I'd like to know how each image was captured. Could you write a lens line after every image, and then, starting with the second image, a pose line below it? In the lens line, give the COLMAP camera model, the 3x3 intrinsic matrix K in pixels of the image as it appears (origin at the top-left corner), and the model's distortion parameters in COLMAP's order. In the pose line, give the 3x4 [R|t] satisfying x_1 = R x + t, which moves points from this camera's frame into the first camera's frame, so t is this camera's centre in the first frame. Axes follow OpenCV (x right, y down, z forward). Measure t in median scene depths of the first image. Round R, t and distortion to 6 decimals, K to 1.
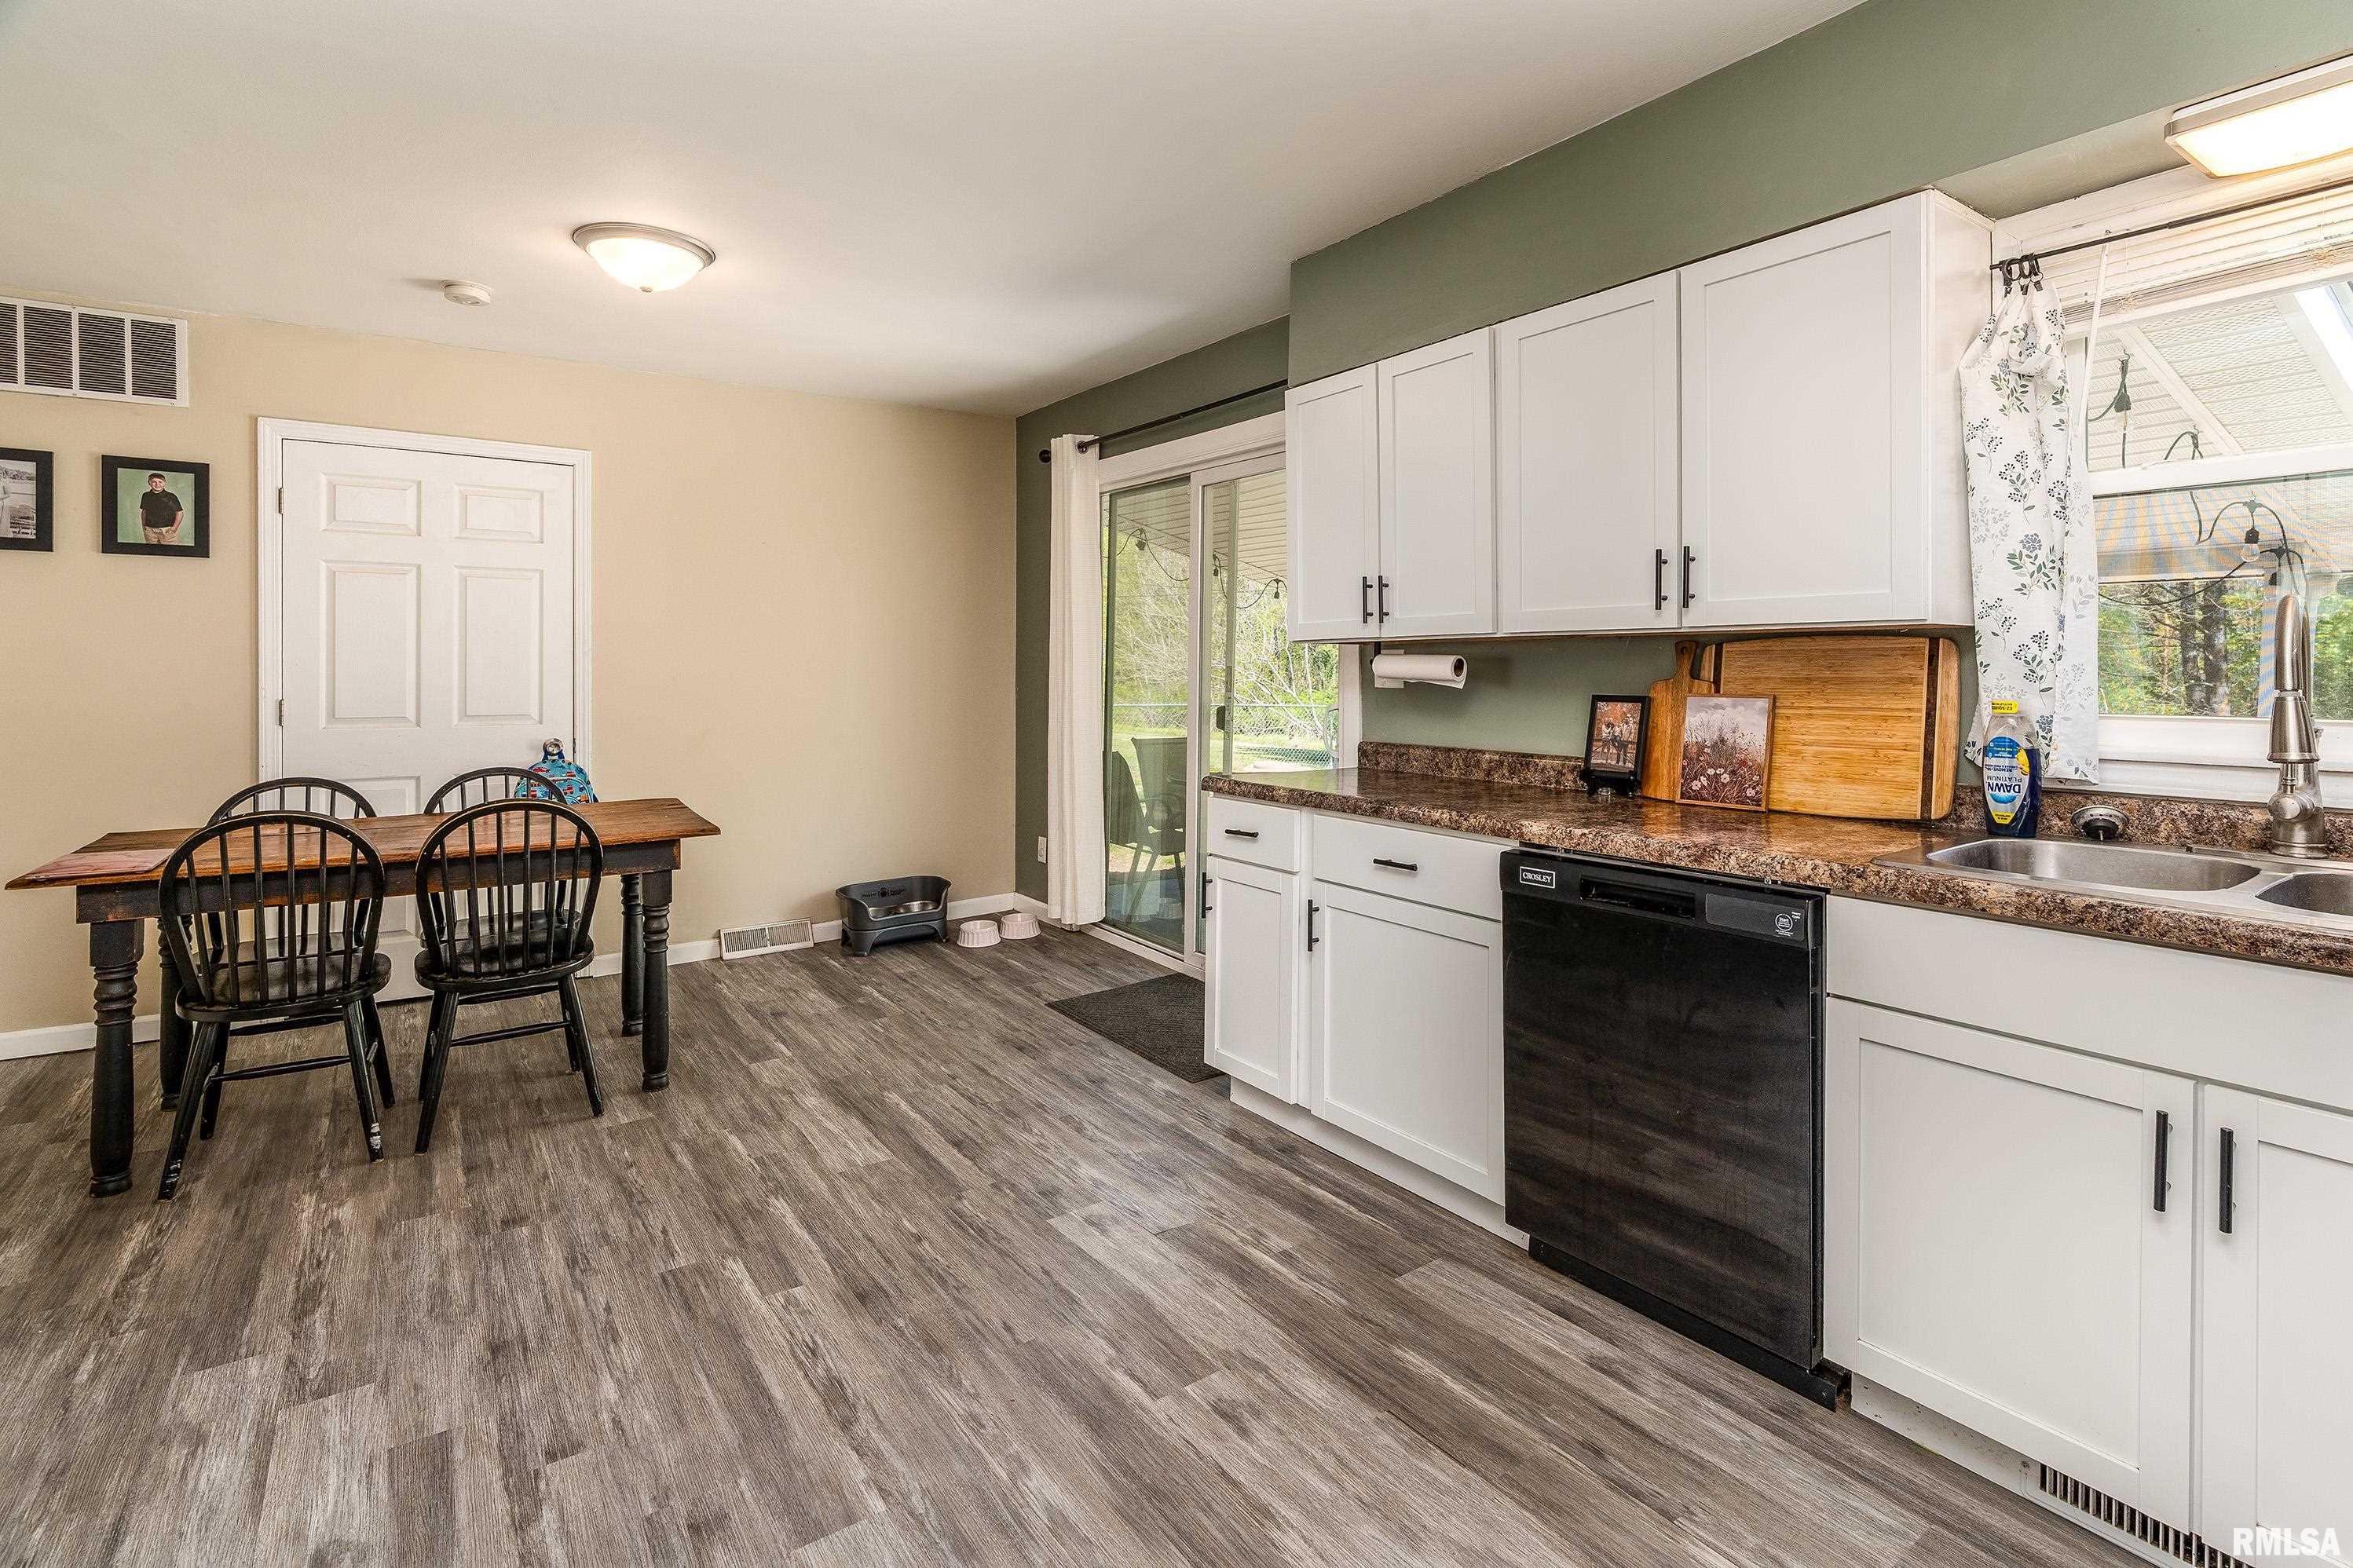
lens RADIAL K [[1098.9, 0, 1172.3], [0, 1098.9, 670.7], [0, 0, 1]] dist [-0.001643, 0.000742]
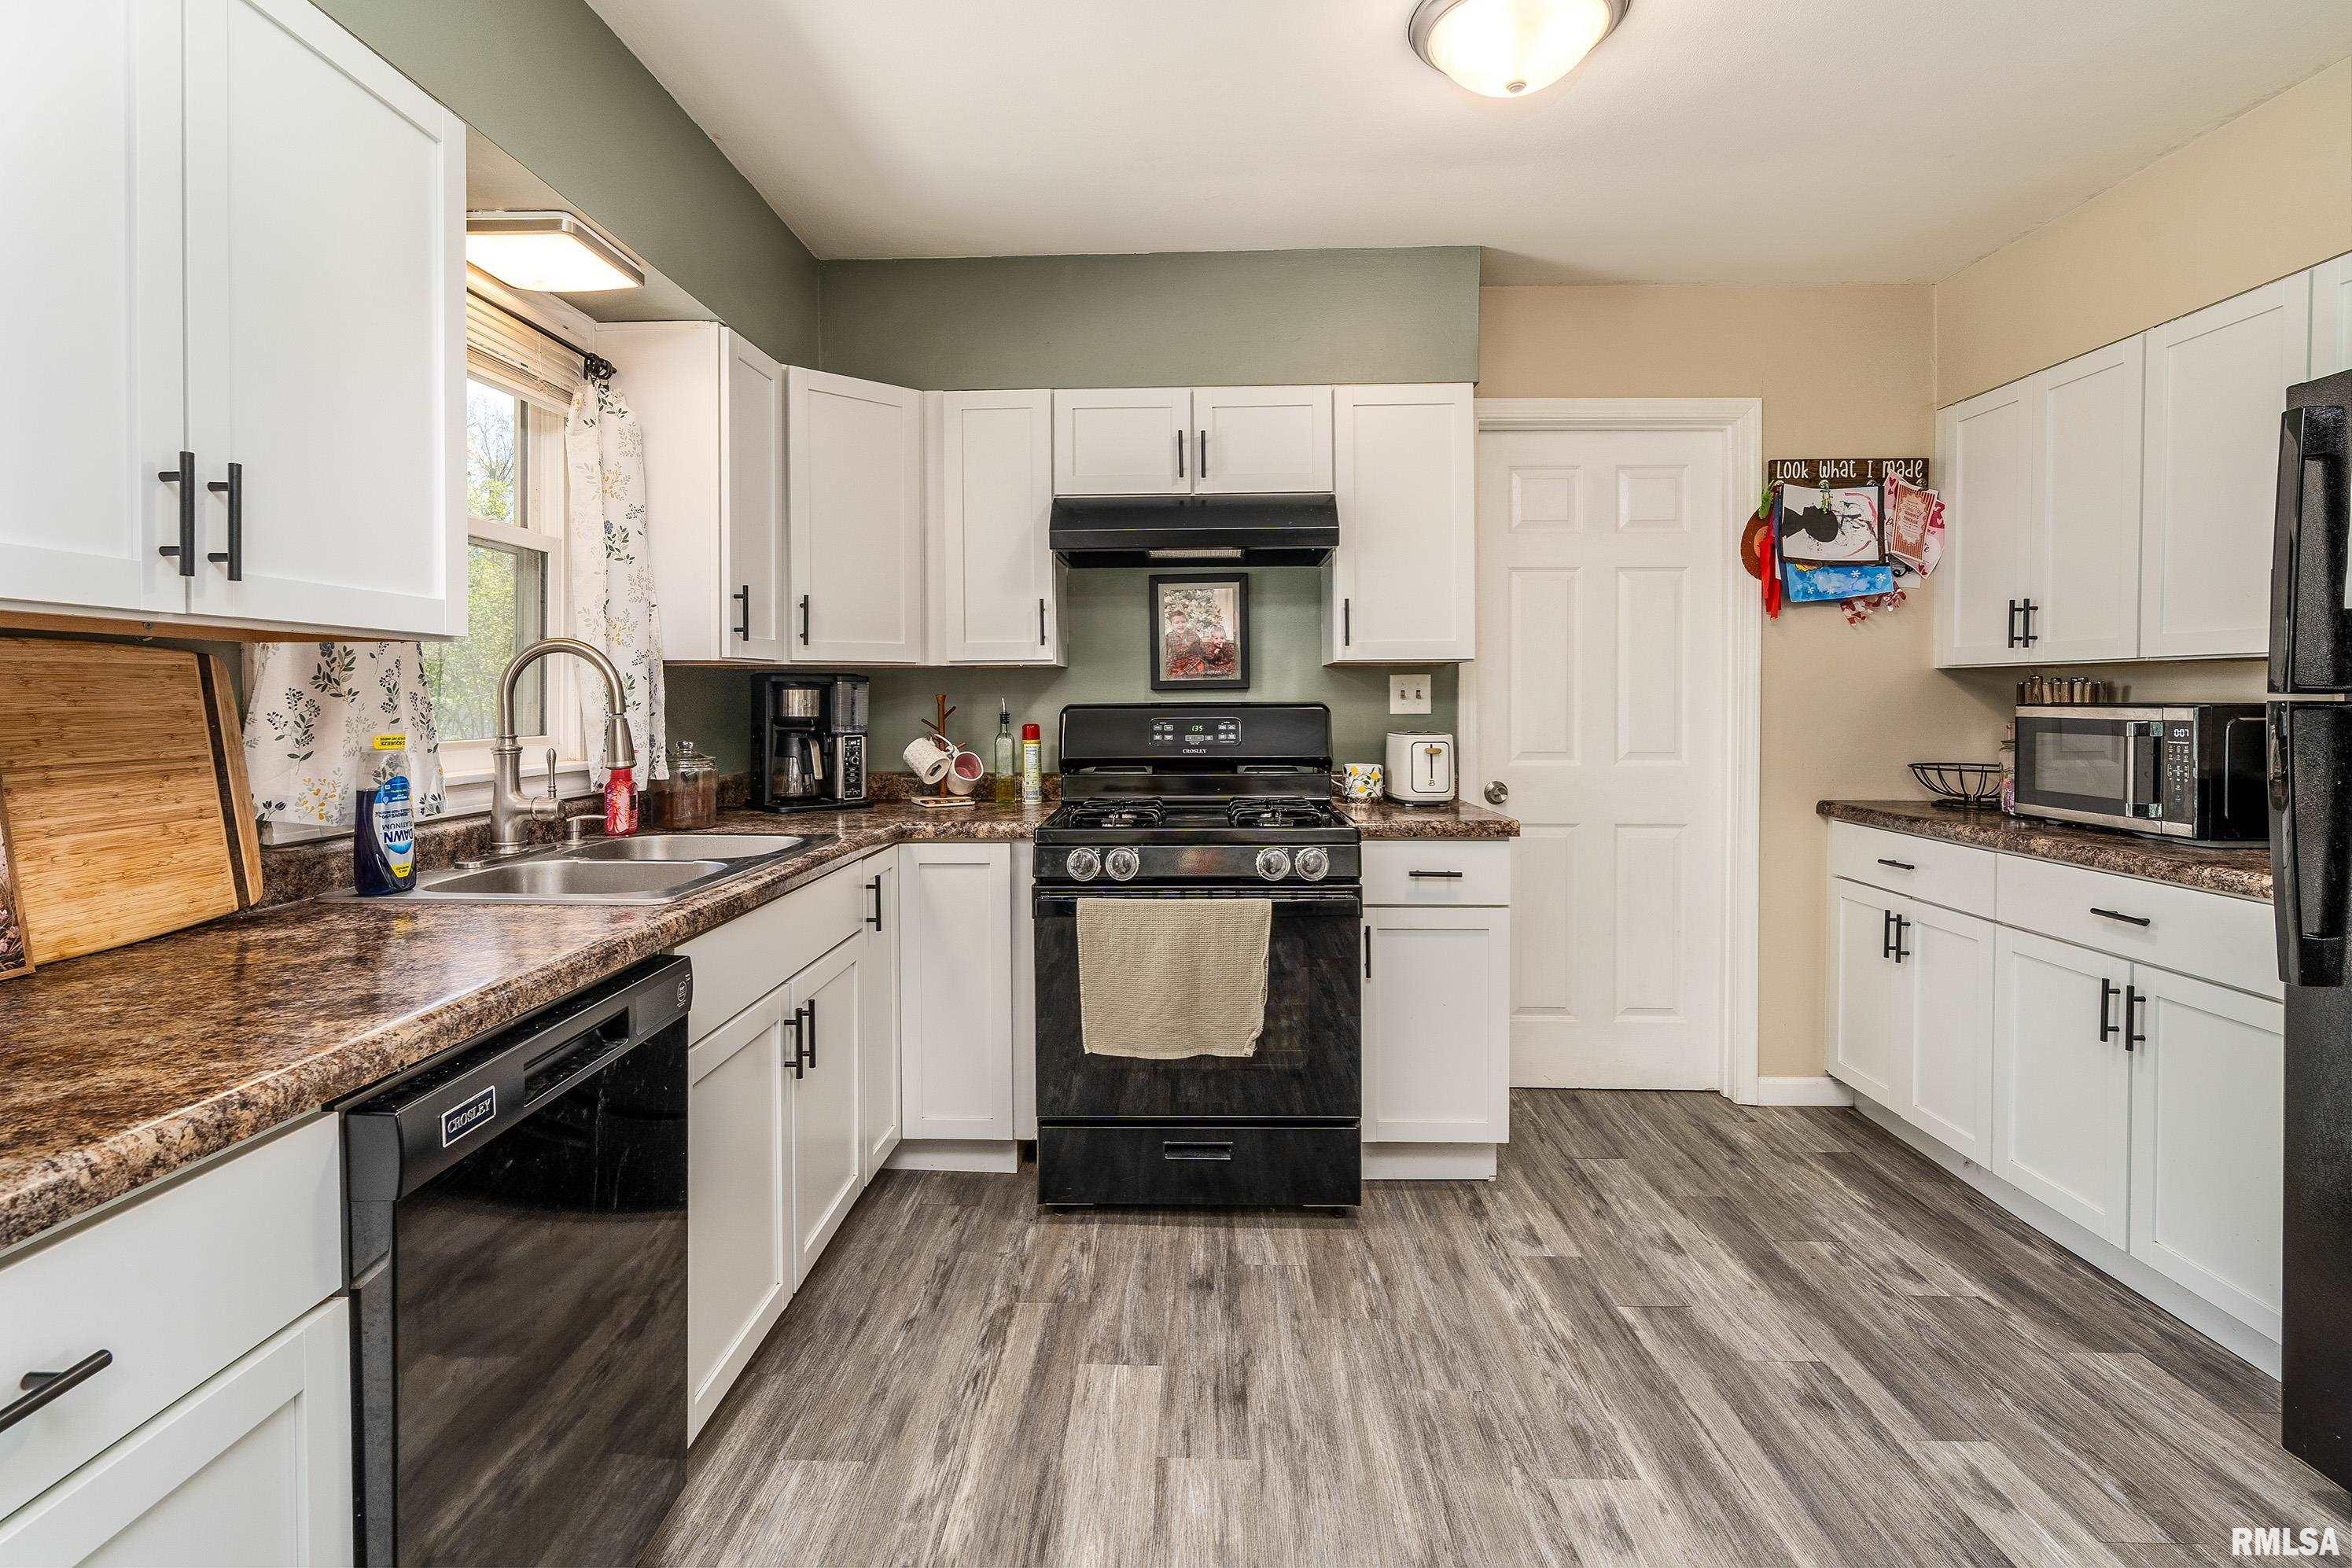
lens RADIAL K [[1110.4, 0, 1151.8], [0, 1110.4, 705.0], [0, 0, 1]] dist [-0.004387, 0.001404]
pose [[-0.791993, -0.001435, 0.610529, -0.208861], [0.004058, 0.999963, 0.007614, -0.000042], [-0.610517, 0.008508, -0.791957, 1.144799]]
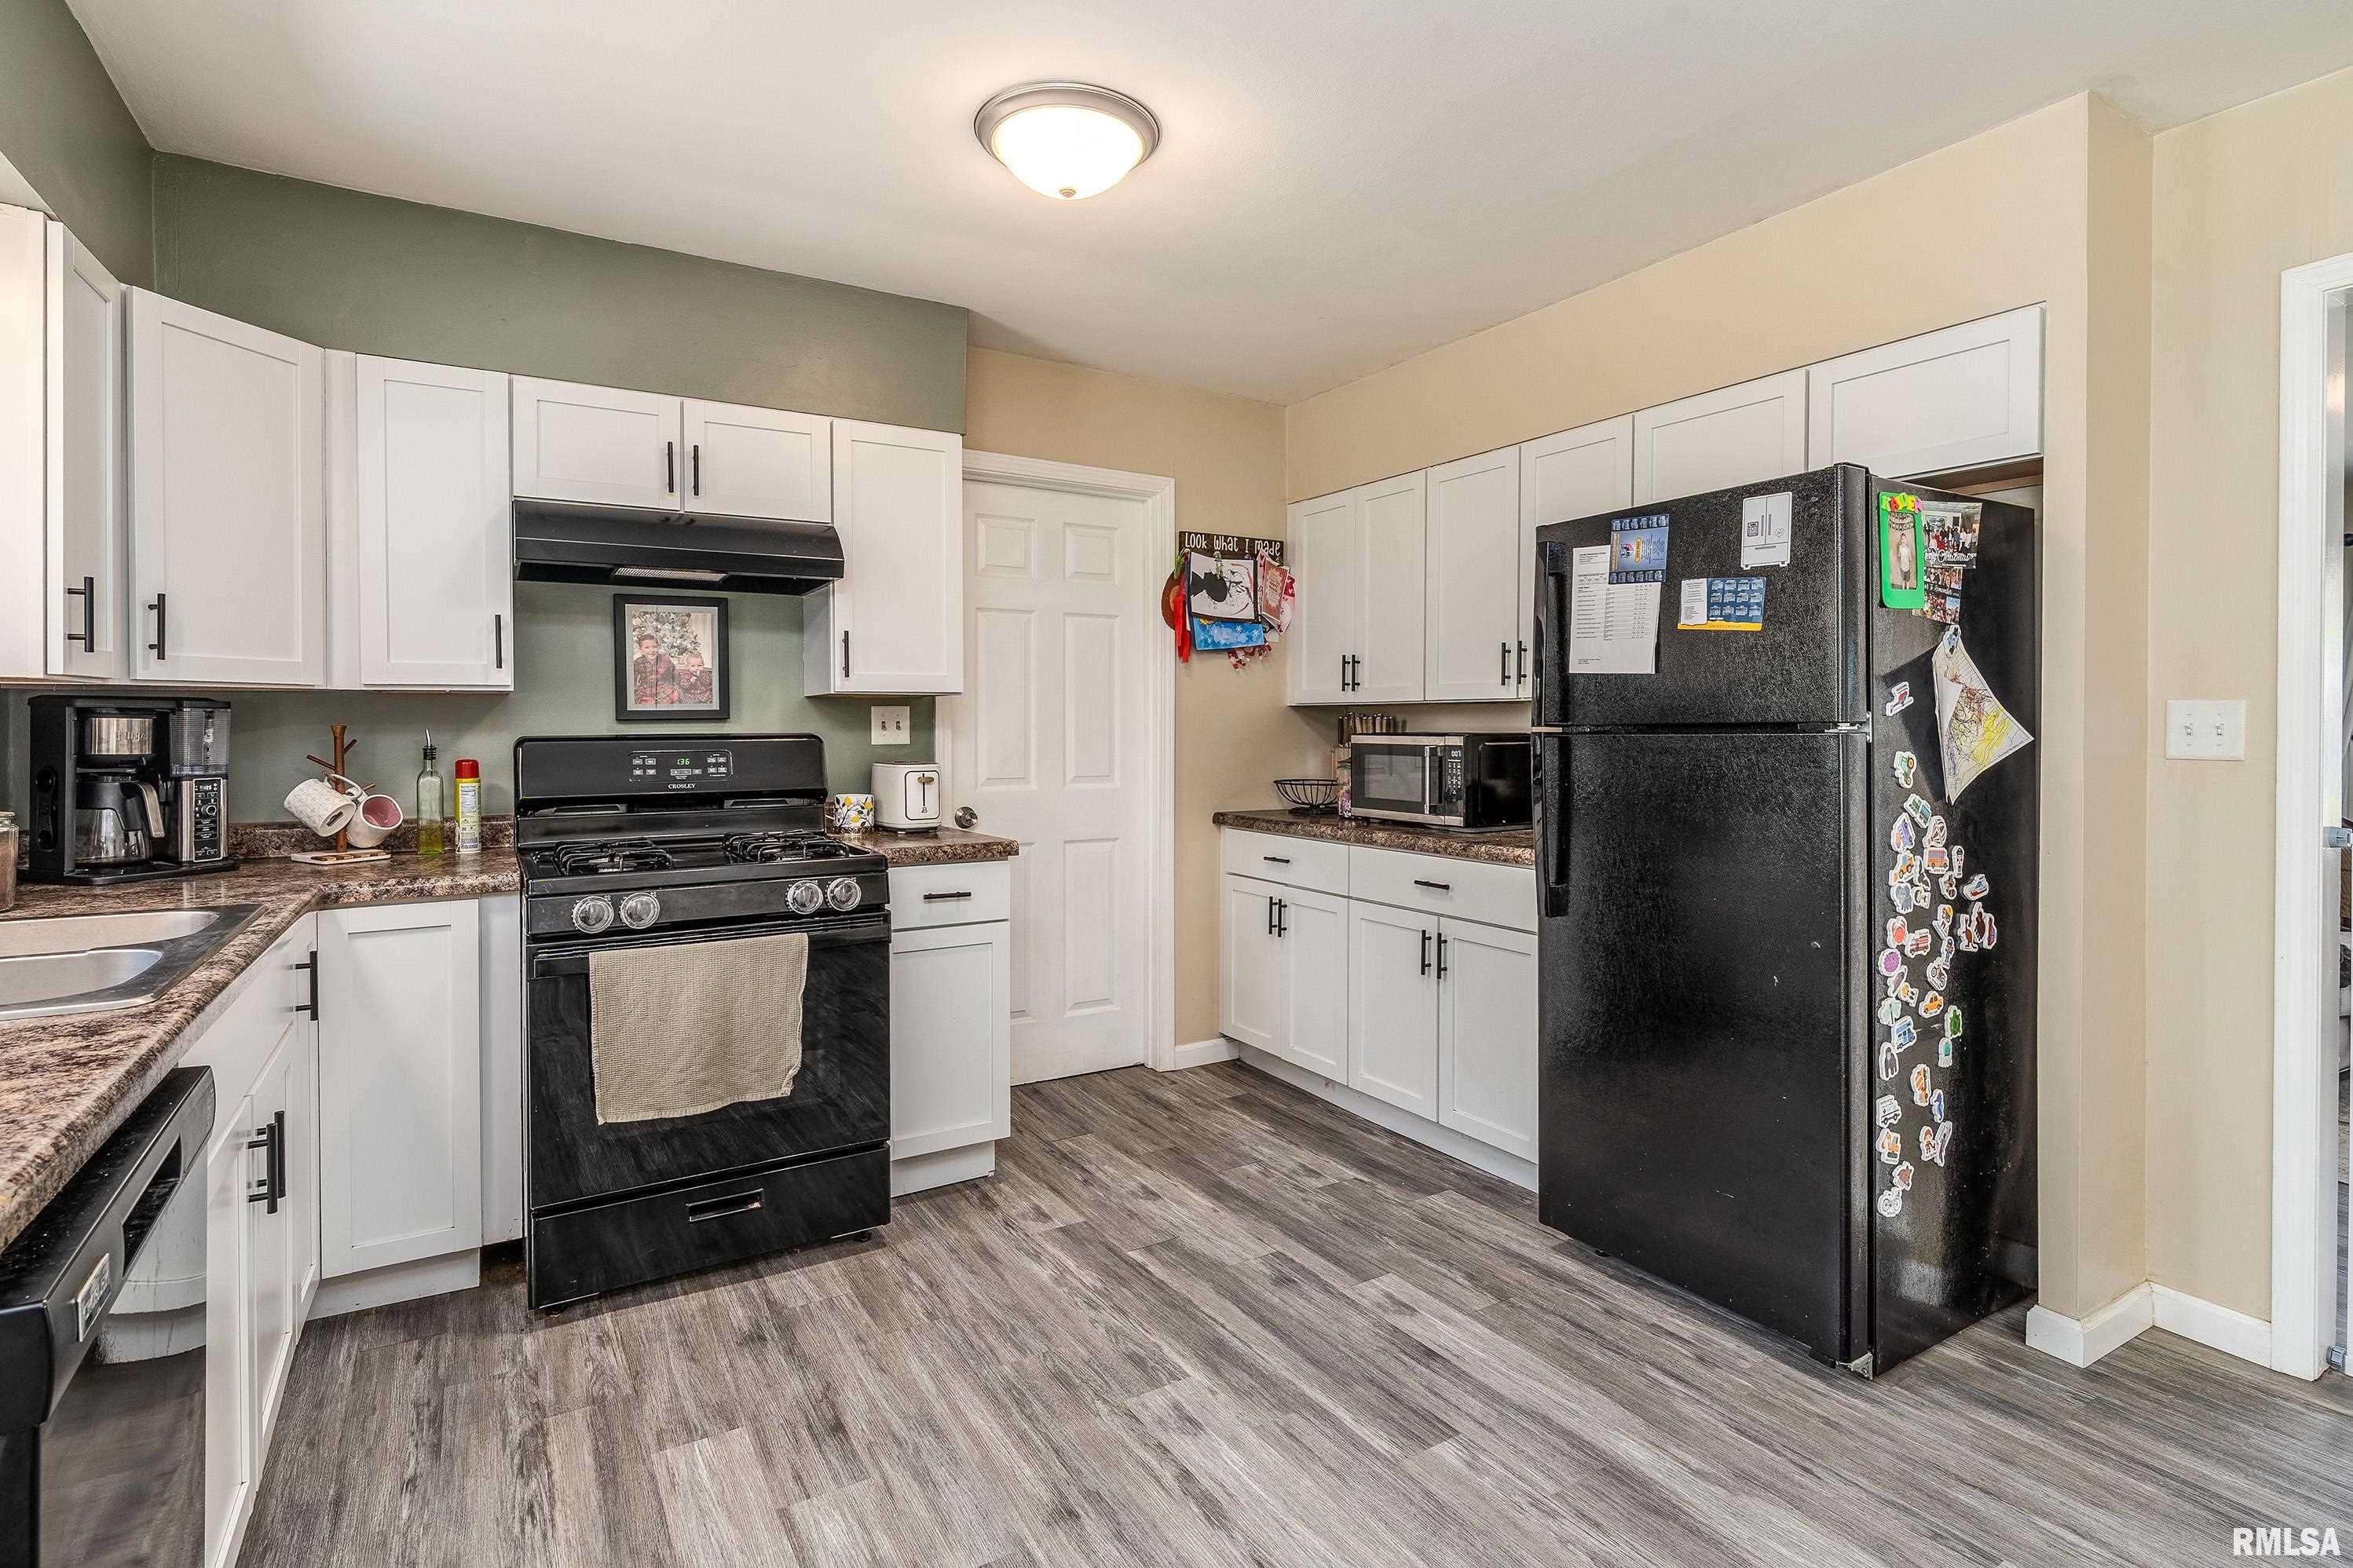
lens RADIAL K [[1131.5, 0, 1135.5], [0, 1131.5, 724.3], [0, 0, 1]] dist [-0.017724, 0.012477]
pose [[-0.996298, 0.002311, 0.085935, -0.048589], [0.002360, 0.999997, 0.000473, -0.003092], [-0.085934, 0.000674, -0.996301, 1.275860]]
